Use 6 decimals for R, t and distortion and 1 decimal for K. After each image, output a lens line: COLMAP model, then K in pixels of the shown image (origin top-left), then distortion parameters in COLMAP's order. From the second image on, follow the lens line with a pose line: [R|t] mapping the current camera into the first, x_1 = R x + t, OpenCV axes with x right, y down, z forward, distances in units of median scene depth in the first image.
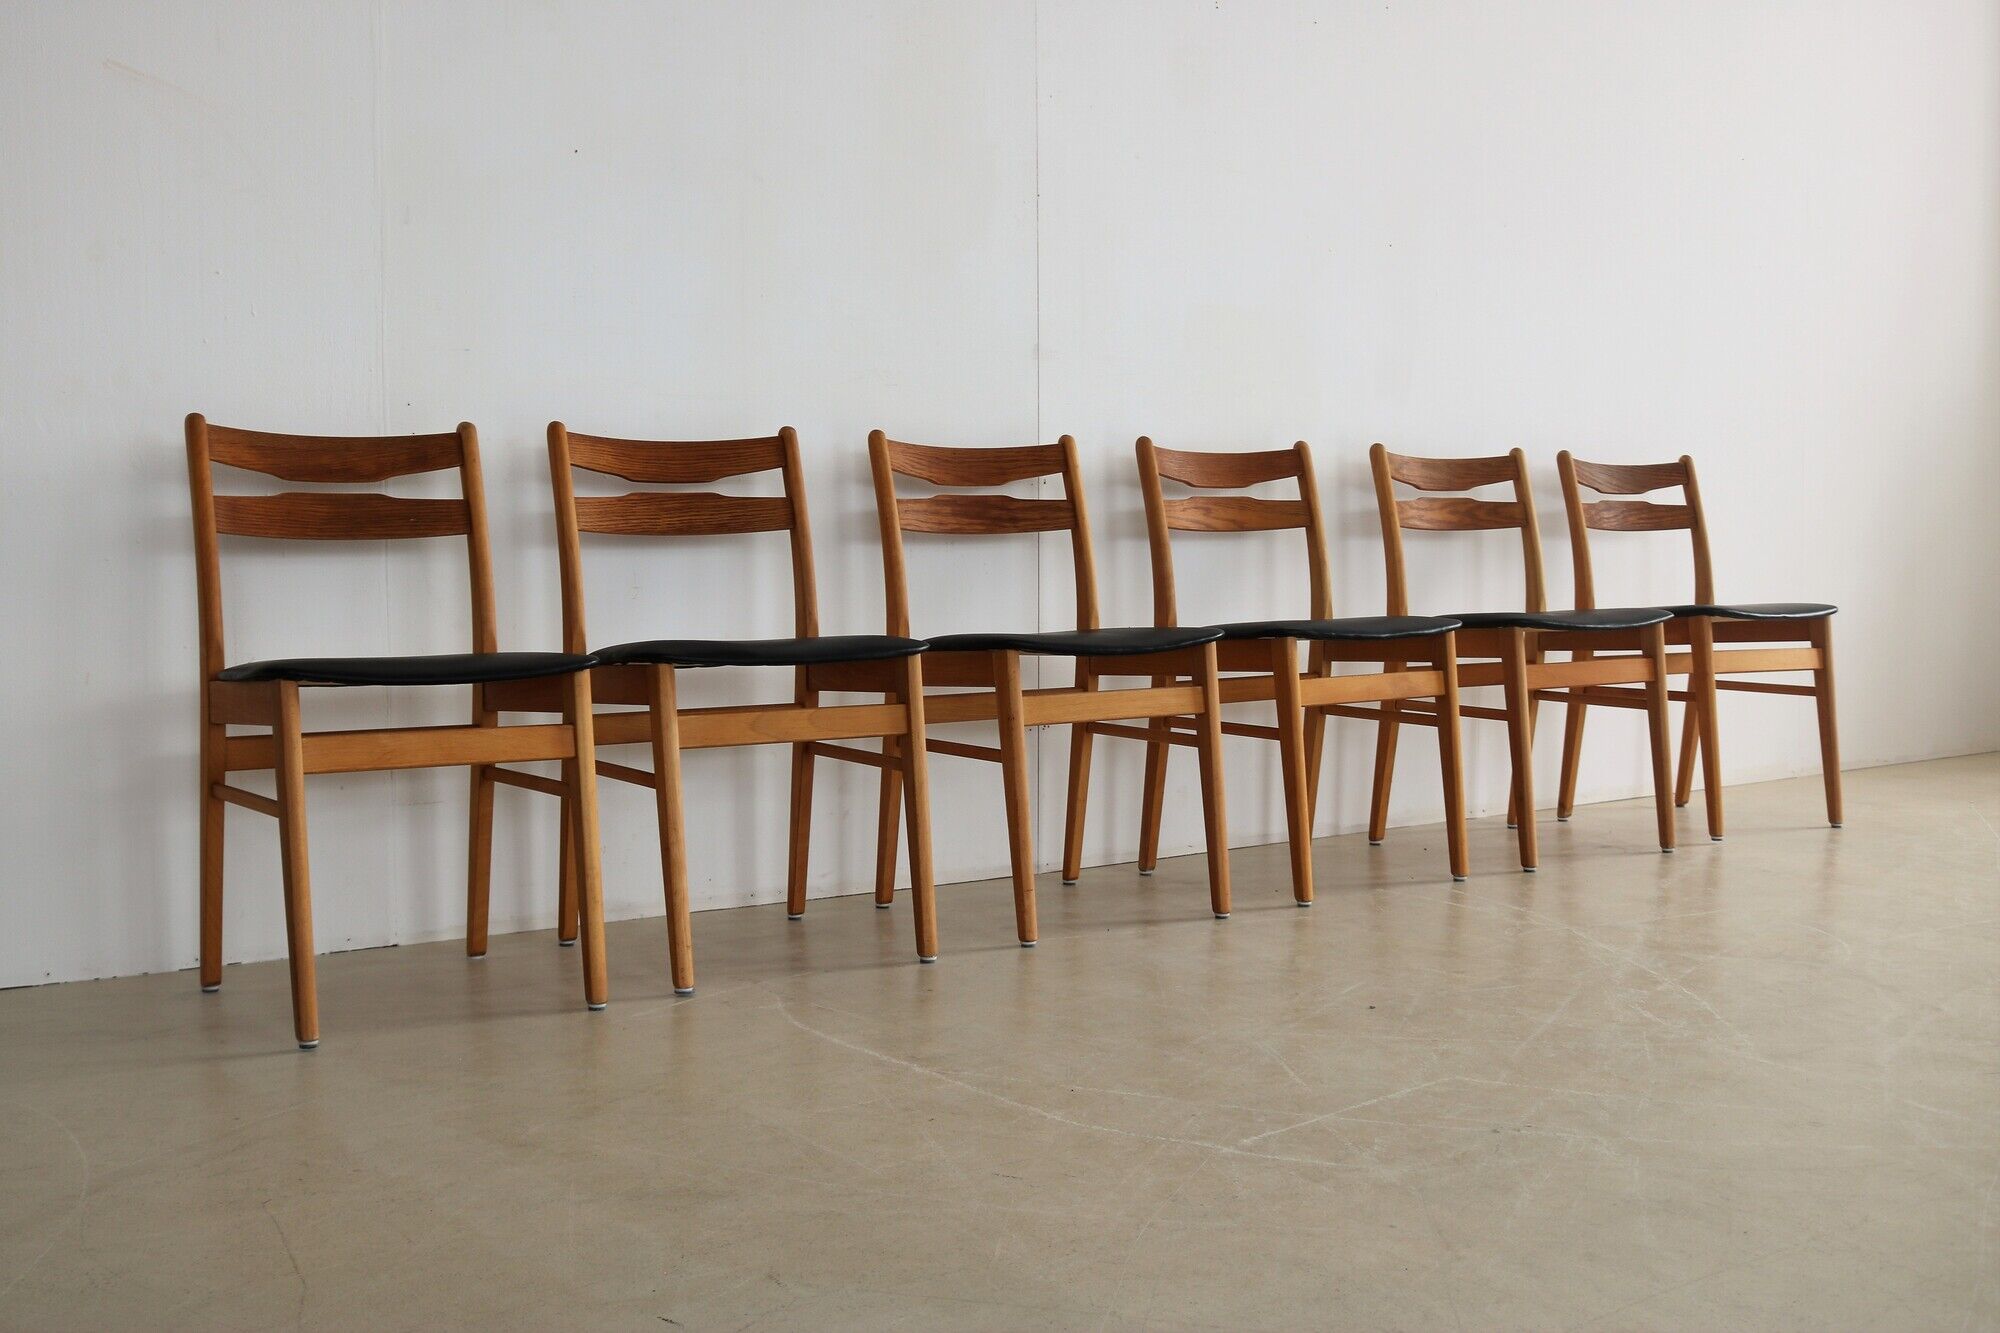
lens RADIAL K [[2106.4, 0, 1000.0], [0, 2106.4, 666.5], [0, 0, 1]] dist [-0.103294, 0.023033]
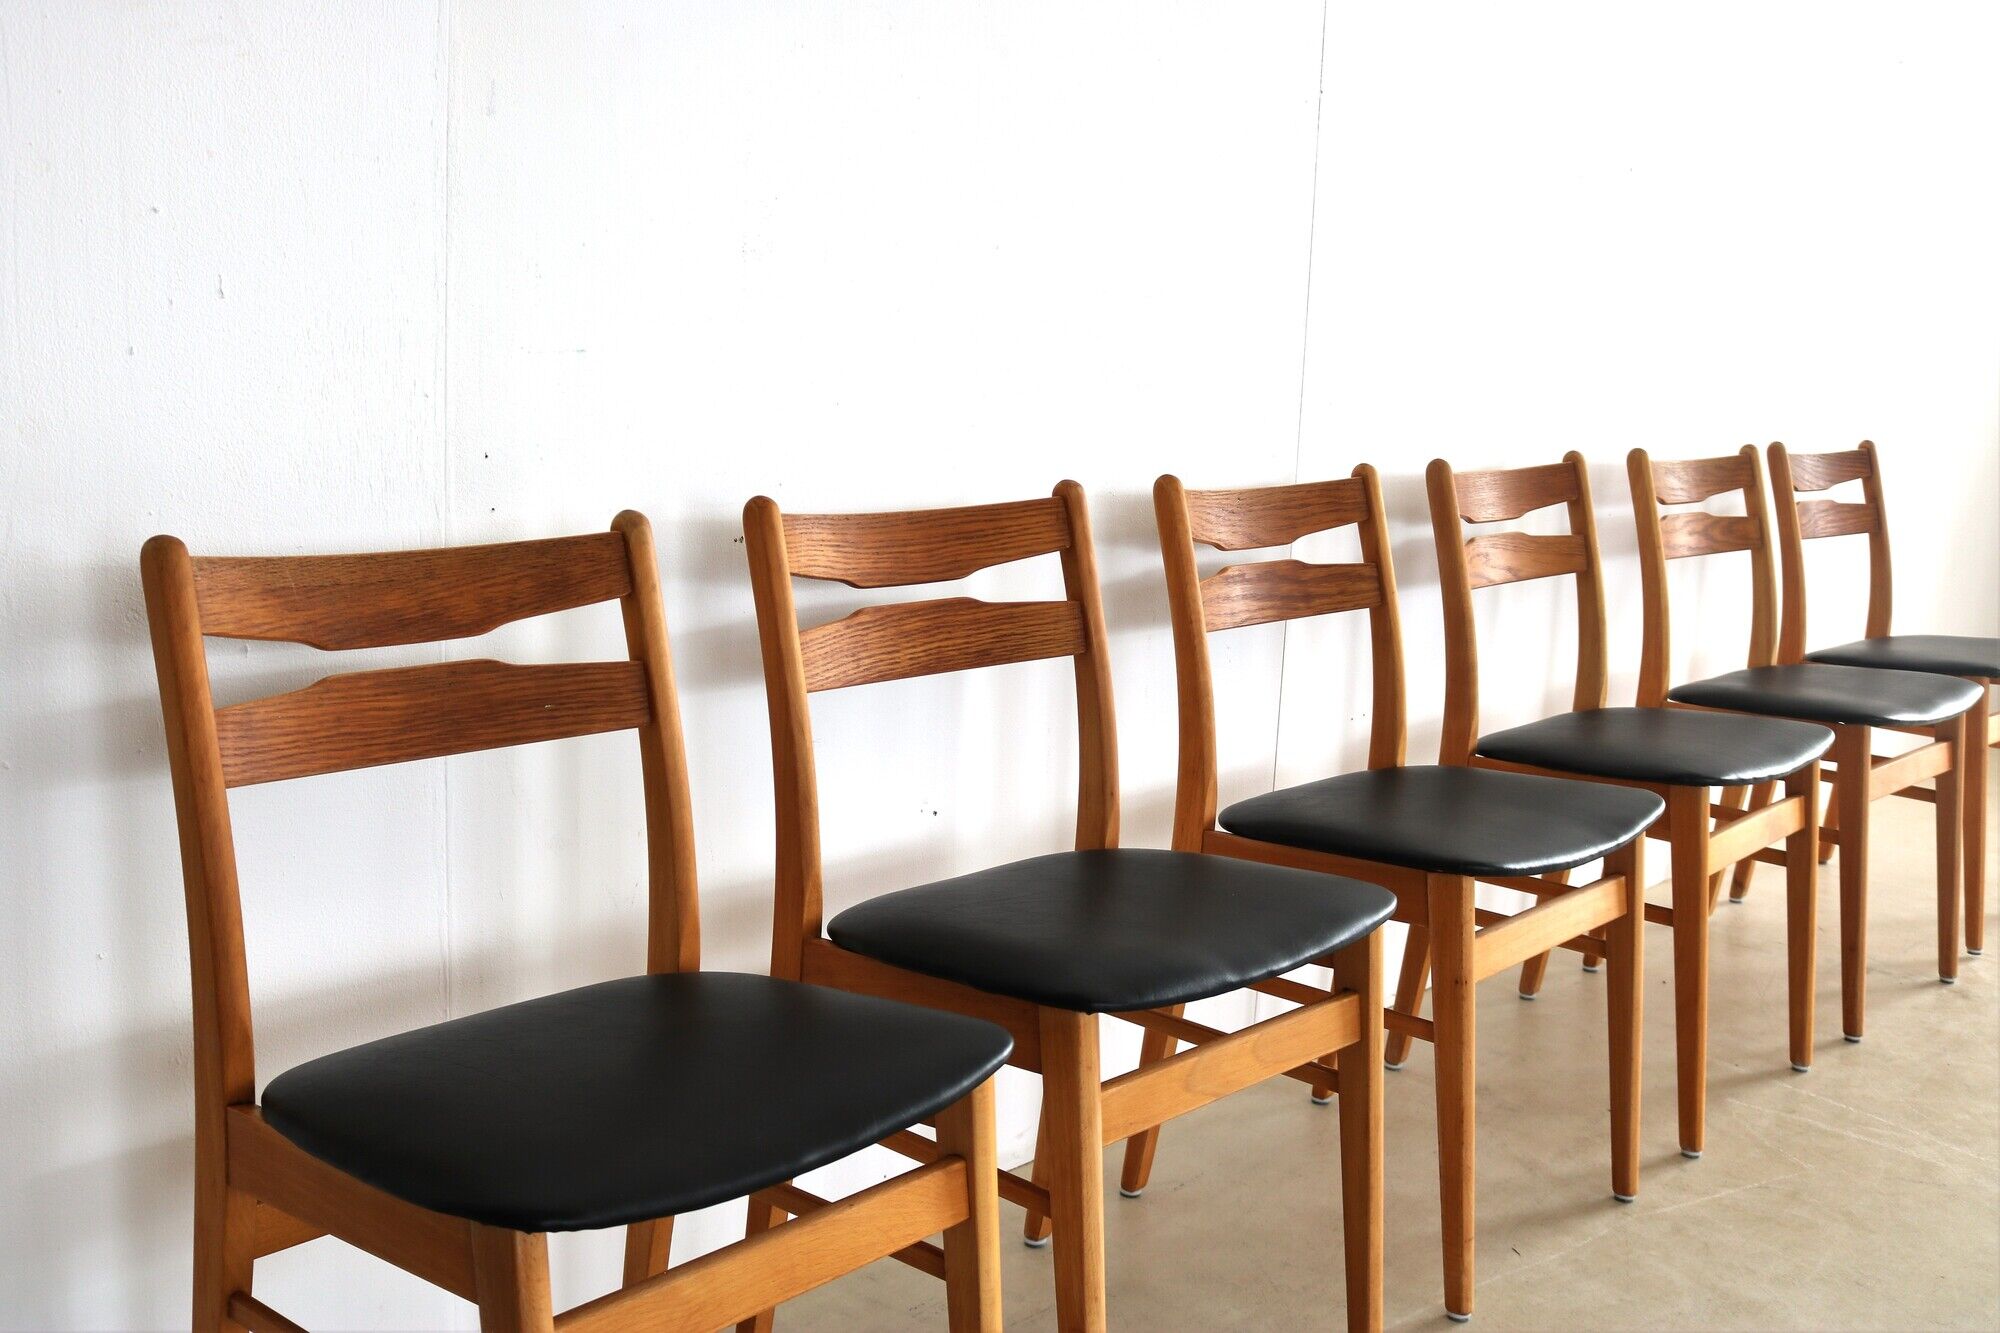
lens RADIAL K [[2079.8, 0, 1000.0], [0, 2079.8, 666.5], [0, 0, 1]] dist [-0.102872, 0.025235]
pose [[0.972361, 0.007725, 0.233356, -0.235775], [-0.033970, 0.993499, 0.108658, -0.113514], [-0.231000, -0.113582, 0.966301, 0.378786]]
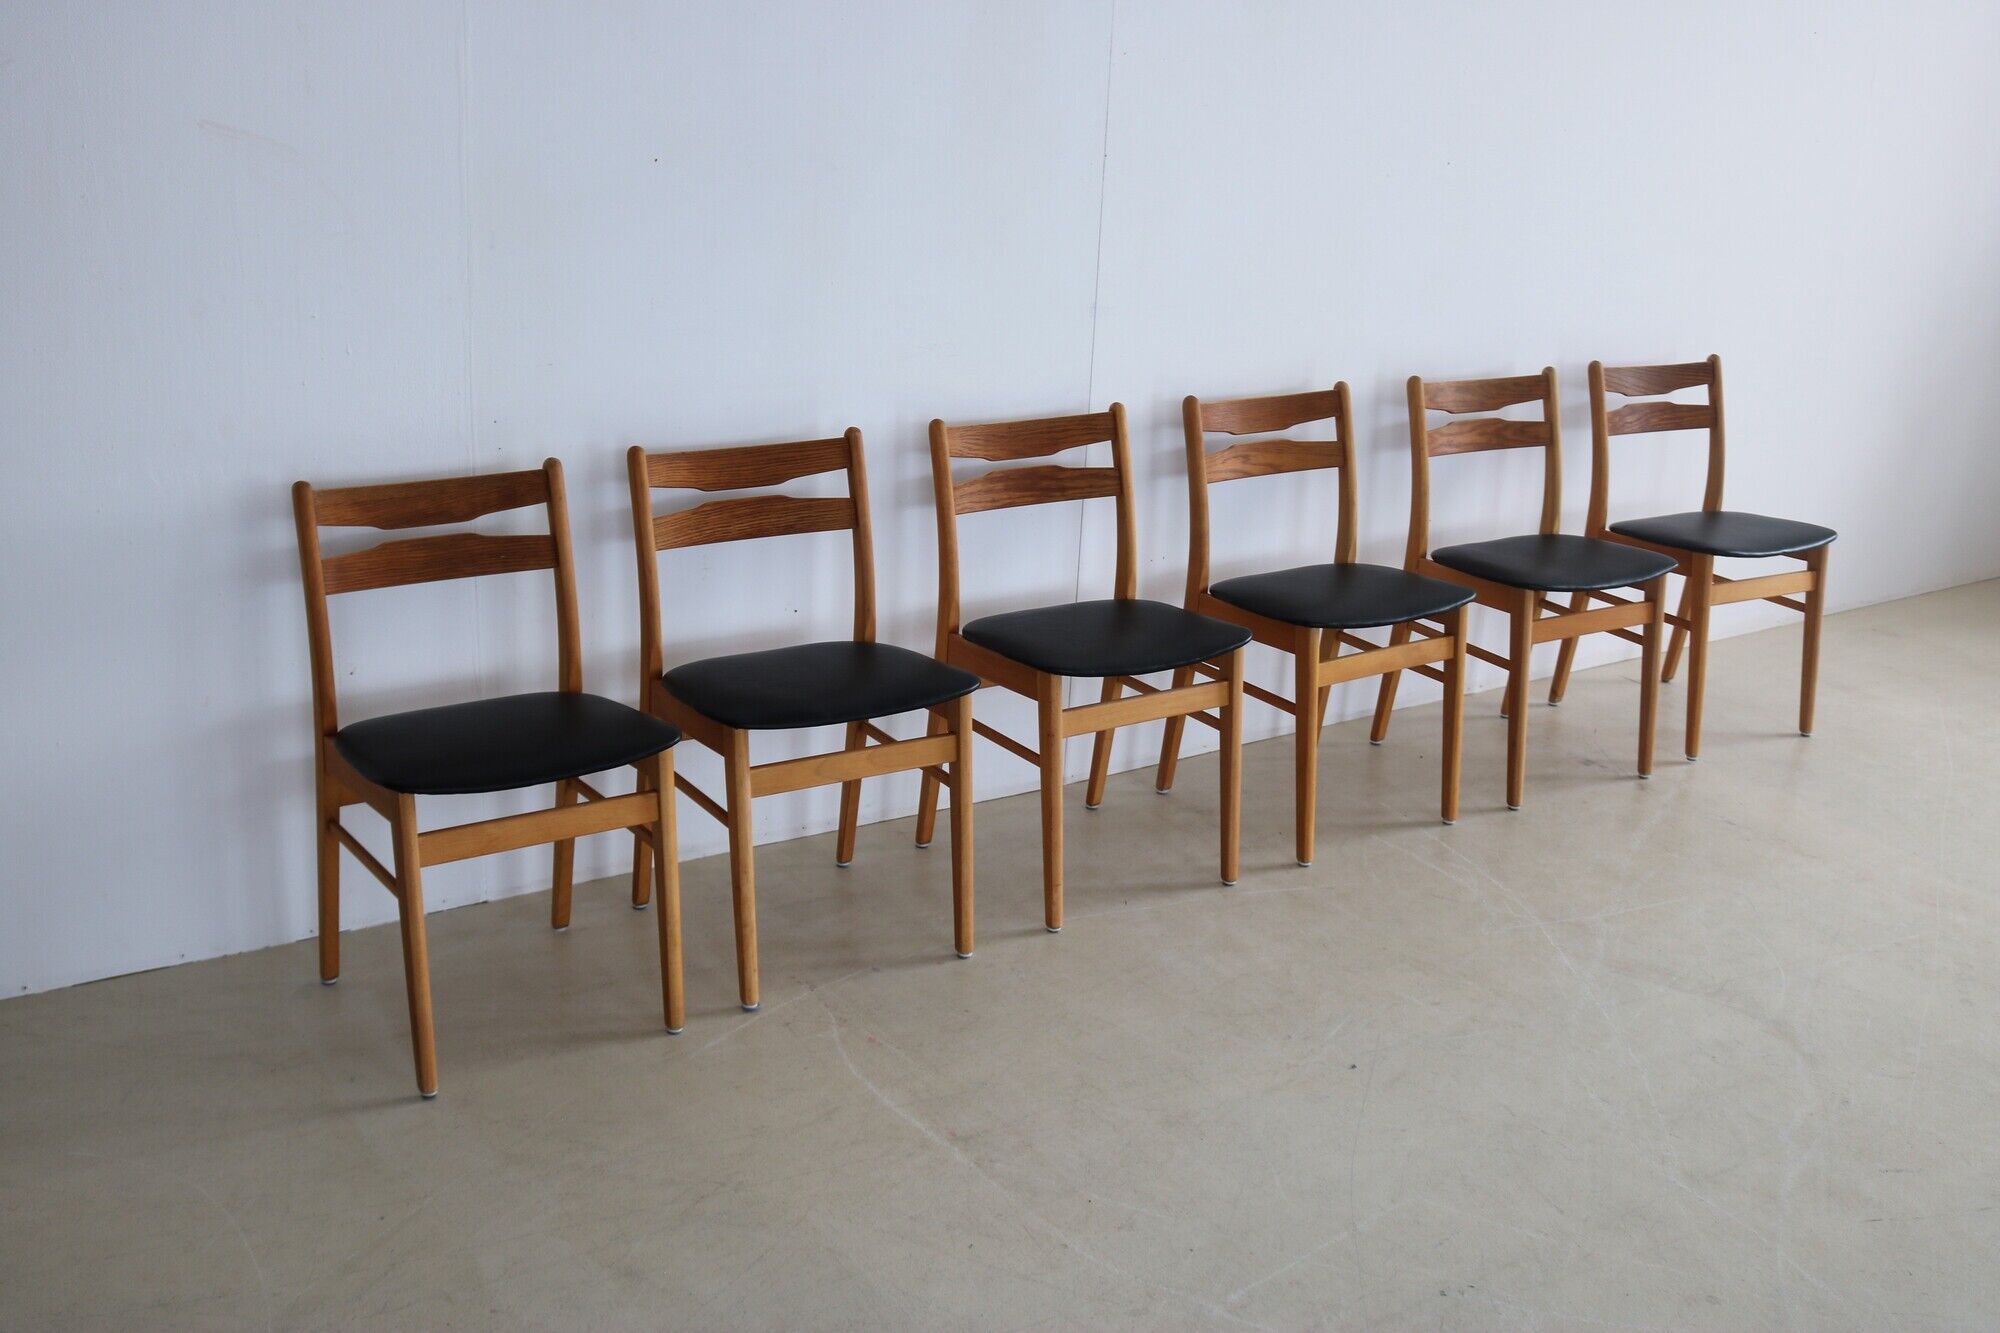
lens RADIAL K [[2079.8, 0, 1000.0], [0, 2079.8, 666.5], [0, 0, 1]] dist [-0.102872, 0.025235]
pose [[0.998461, 0.055315, 0.004093, -0.023350], [-0.054589, 0.966918, 0.249179, -0.236222], [0.009826, -0.249019, 0.968449, -0.028058]]
